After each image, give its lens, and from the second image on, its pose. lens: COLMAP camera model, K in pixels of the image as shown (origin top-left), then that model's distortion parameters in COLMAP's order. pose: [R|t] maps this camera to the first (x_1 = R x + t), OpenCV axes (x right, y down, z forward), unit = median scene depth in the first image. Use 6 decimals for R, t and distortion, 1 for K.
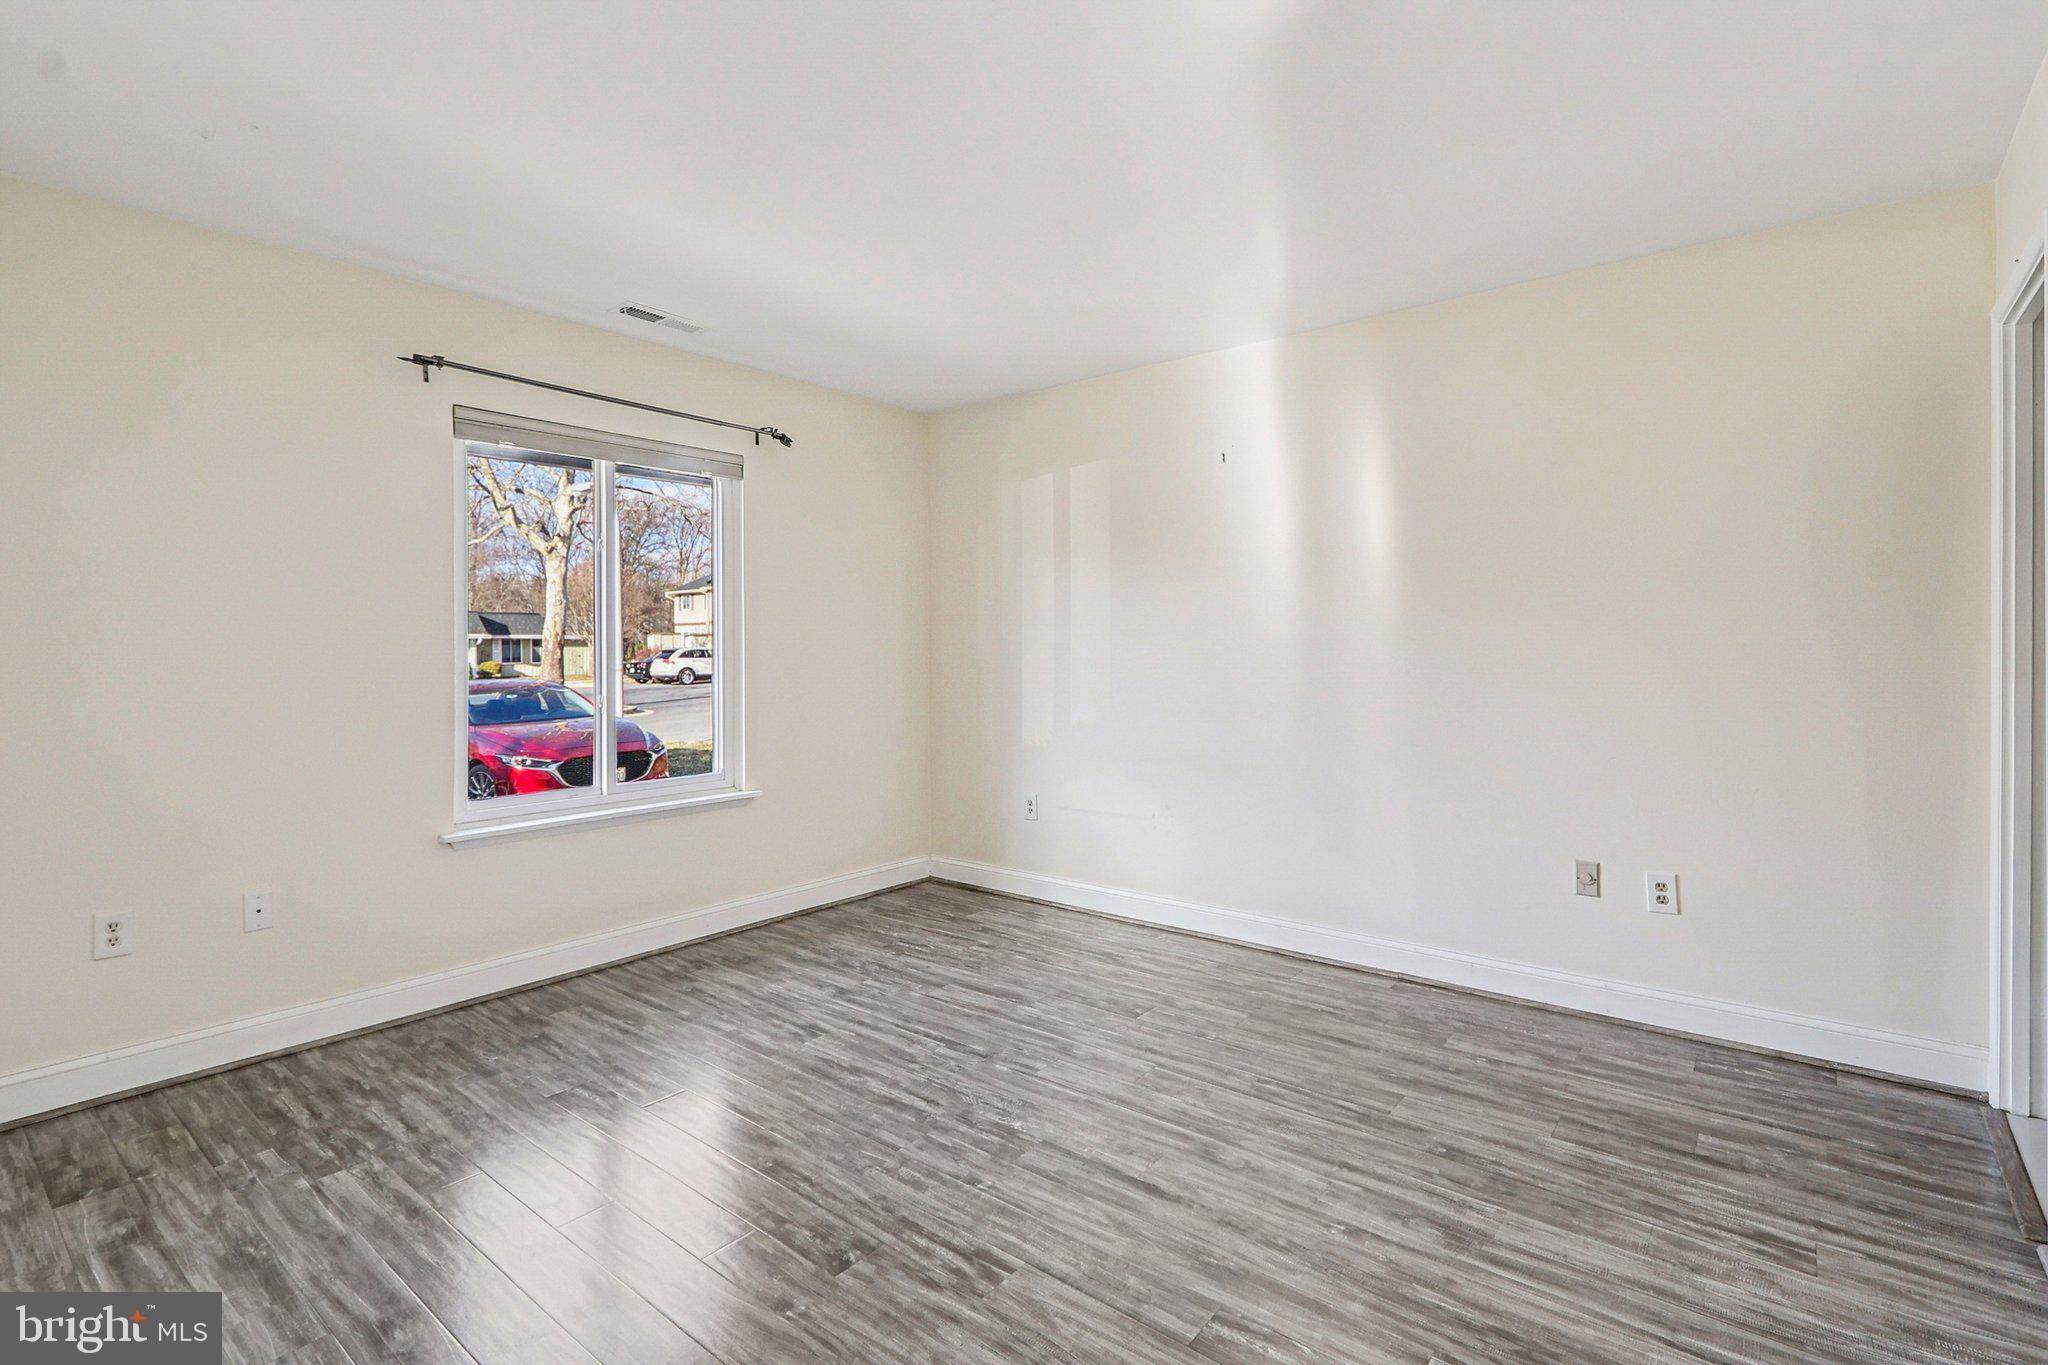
lens RADIAL K [[961.0, 0, 1007.6], [0, 961.0, 671.9], [0, 0, 1]] dist [-0.001558, -0.001511]
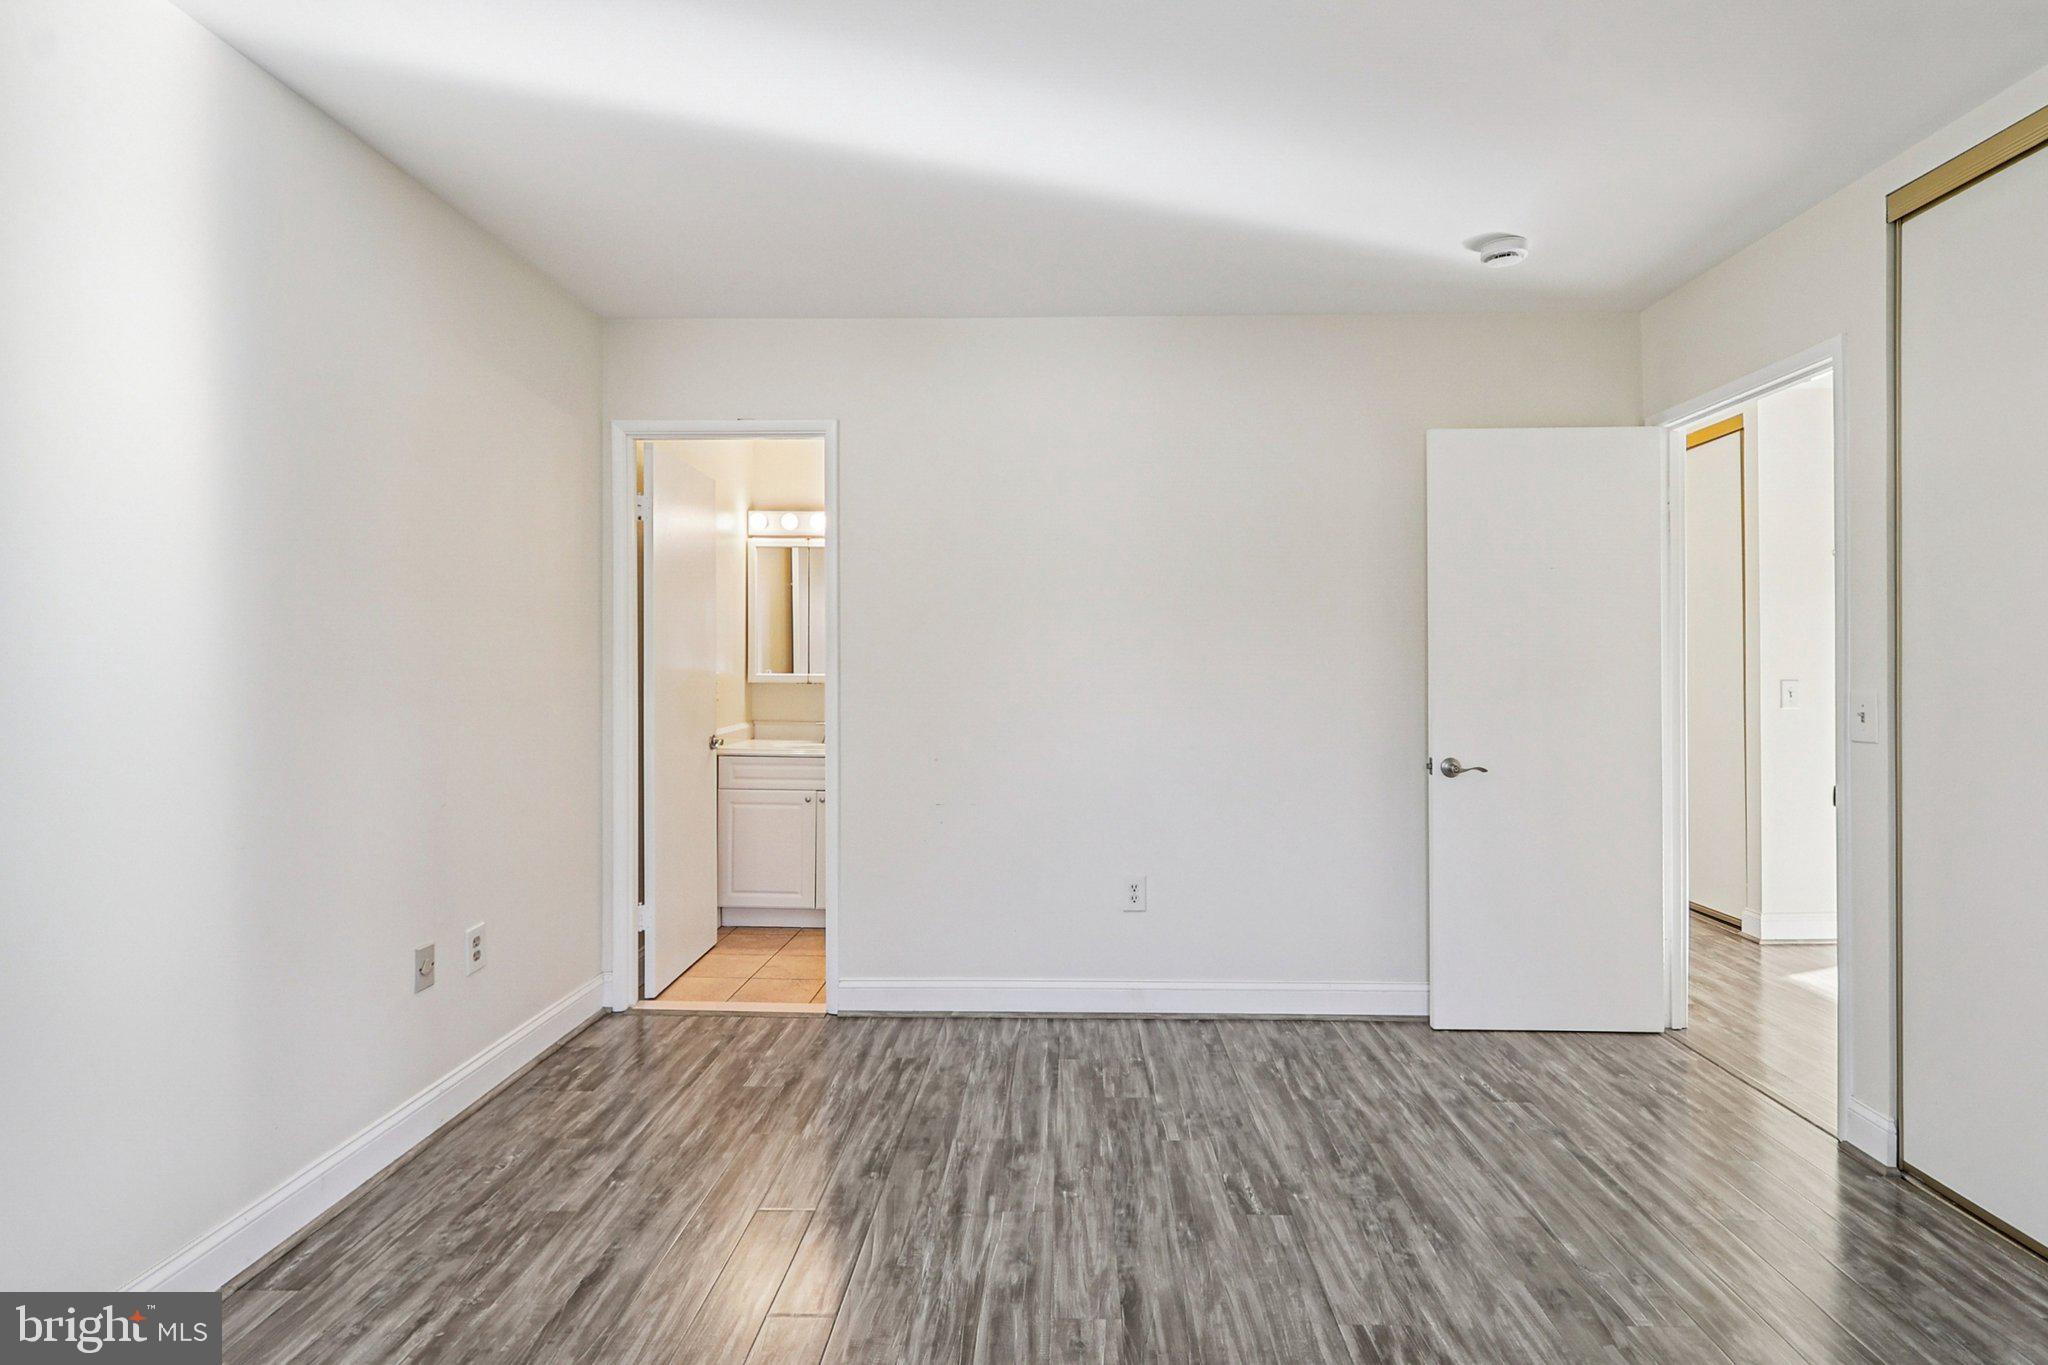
lens RADIAL K [[972.2, 0, 1040.3], [0, 972.2, 653.2], [0, 0, 1]] dist [-0.002579, -0.000986]
pose [[-0.624660, 0.016480, 0.780723, -0.384760], [0.022409, 0.999744, -0.003174, -0.031026], [-0.780575, 0.015513, -0.624869, 1.264449]]
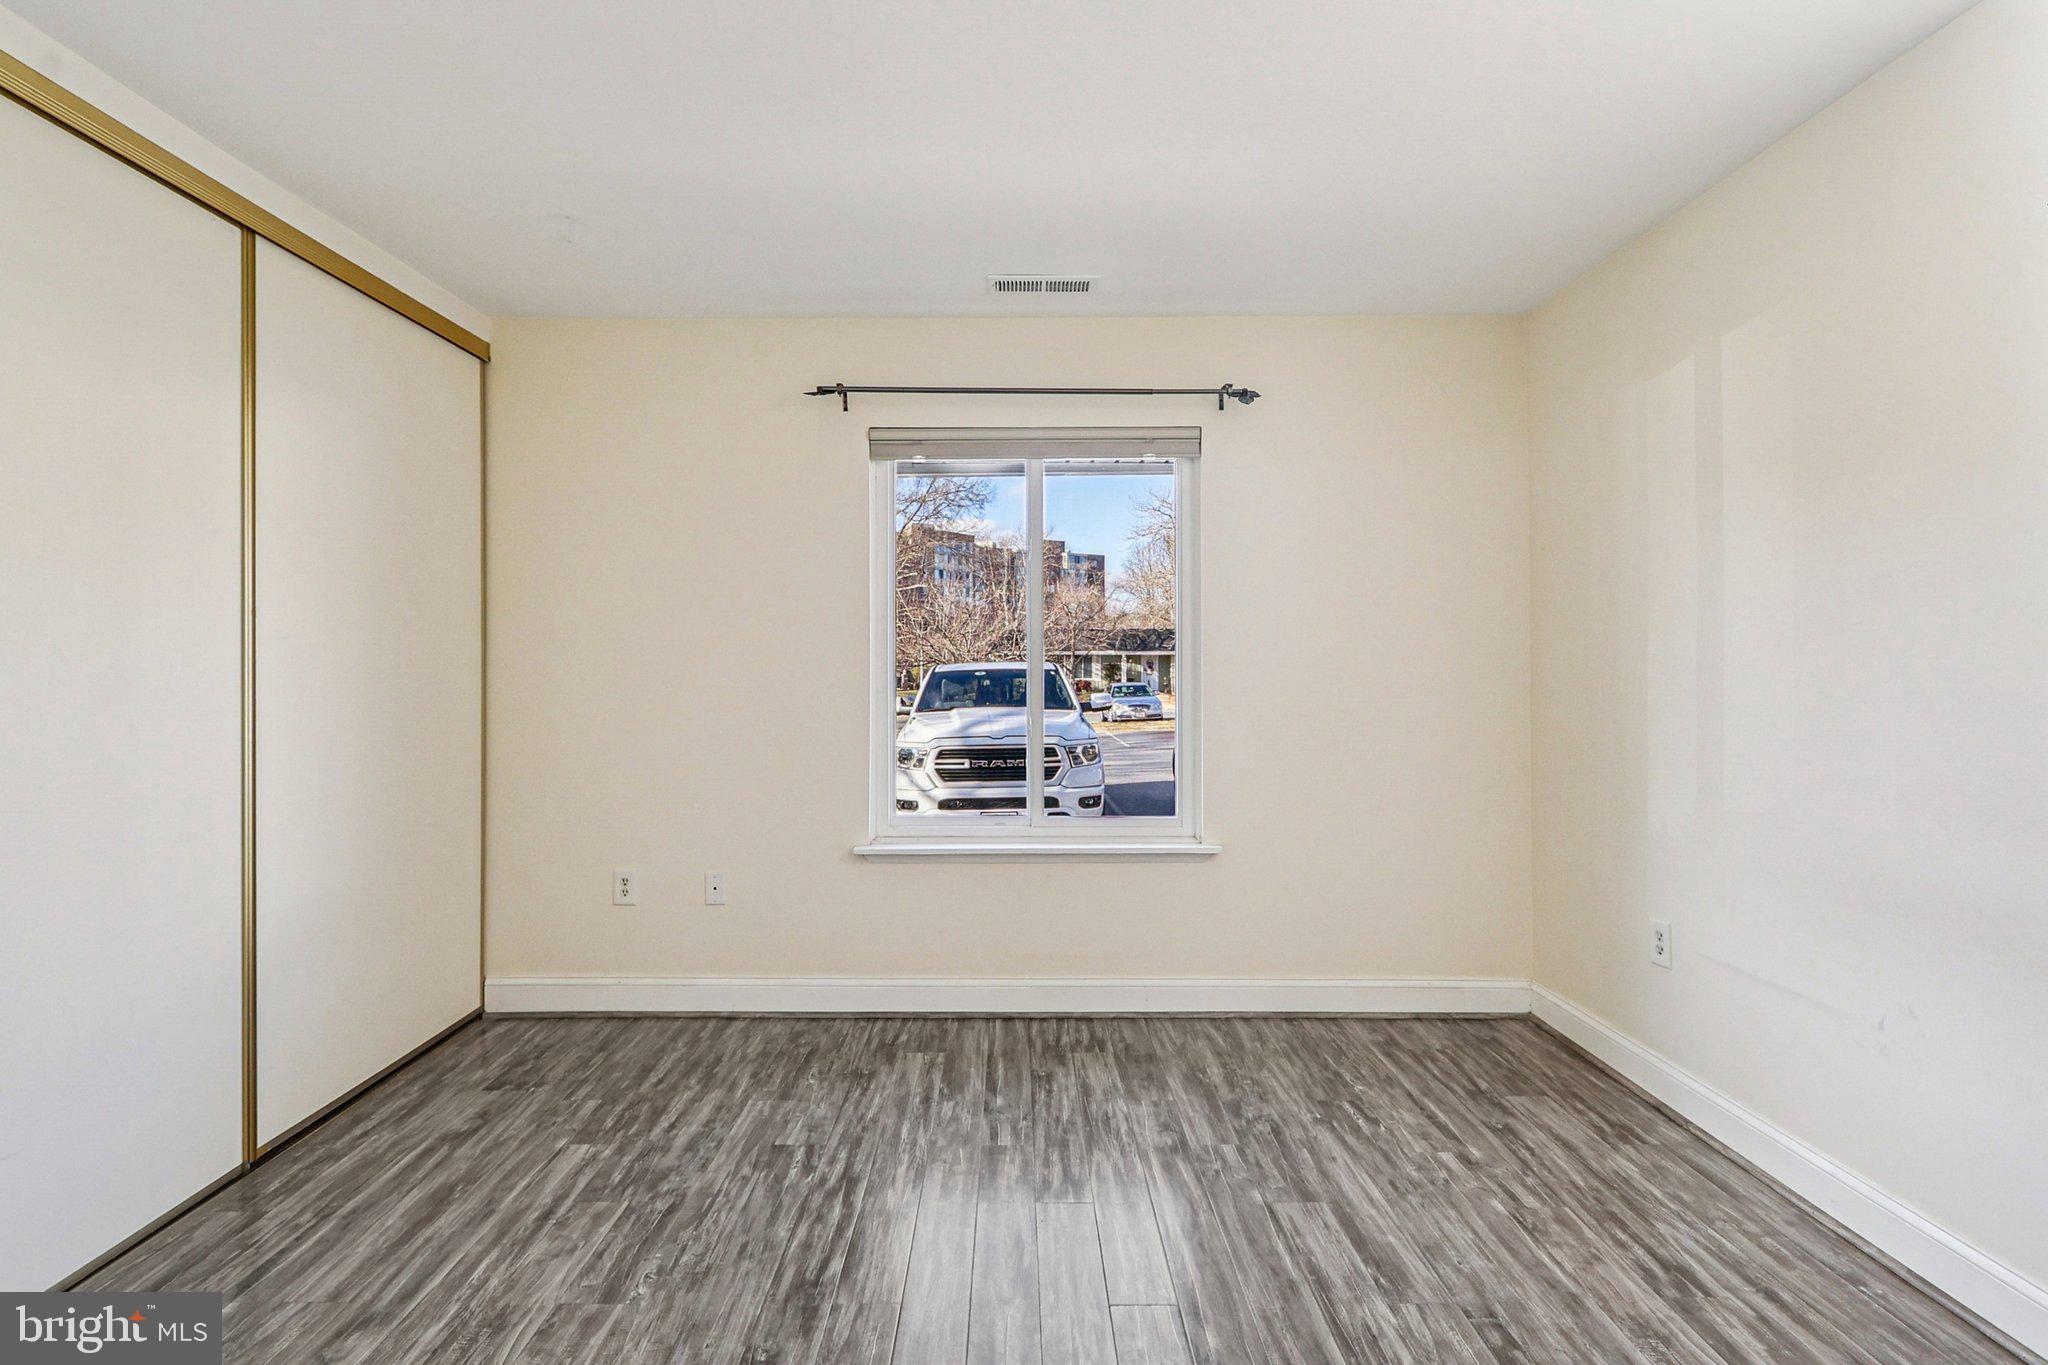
lens RADIAL K [[961.0, 0, 1007.6], [0, 961.0, 671.9], [0, 0, 1]] dist [-0.001558, -0.001511]
pose [[0.630909, 0.009825, -0.775794, 0.374290], [-0.020668, 0.999778, -0.004147, -0.019541], [0.775581, 0.018650, 0.630972, 0.557470]]
